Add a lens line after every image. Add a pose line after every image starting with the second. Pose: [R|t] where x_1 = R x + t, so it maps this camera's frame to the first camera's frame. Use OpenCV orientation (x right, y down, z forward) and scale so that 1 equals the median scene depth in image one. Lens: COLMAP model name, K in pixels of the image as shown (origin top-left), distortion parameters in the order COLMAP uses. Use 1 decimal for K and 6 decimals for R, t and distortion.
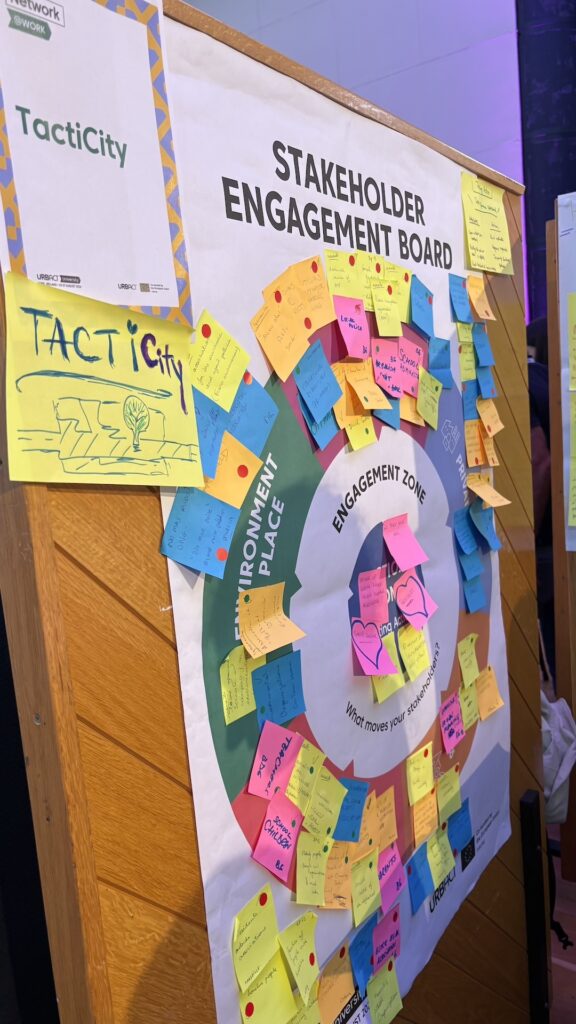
lens RADIAL K [[793.4, 0, 287.6], [0, 793.4, 511.3], [0, 0, 1]] dist [-0.001308, -0.000529]
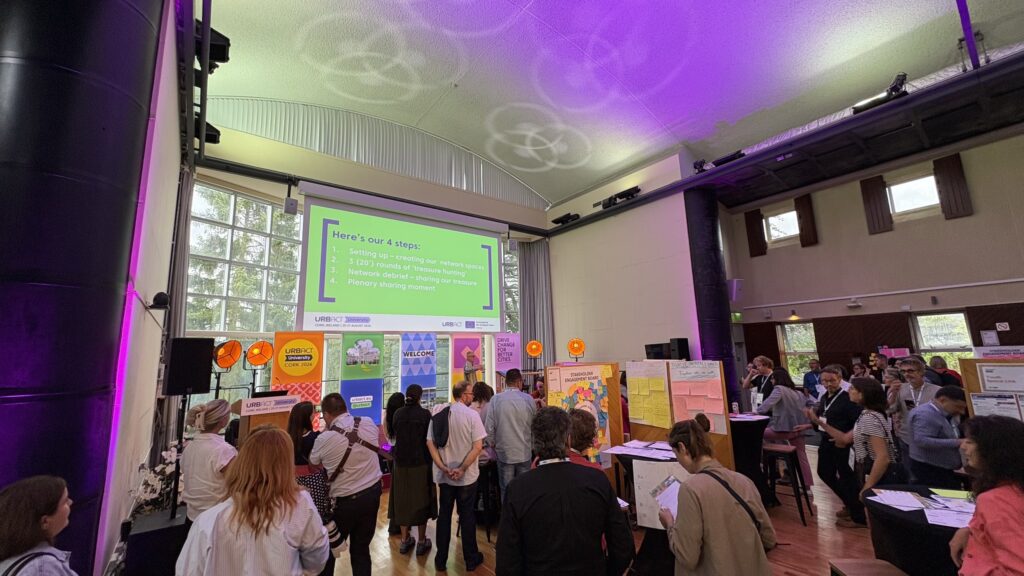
lens RADIAL K [[400.8, 0, 510.7], [0, 400.8, 289.9], [0, 0, 1]] dist [-0.000256, -0.000004]
pose [[0.953932, 0.008303, -0.299907, 0.583254], [-0.092294, 0.959265, -0.267008, -0.020954], [0.285473, 0.282387, 0.915840, -3.202173]]
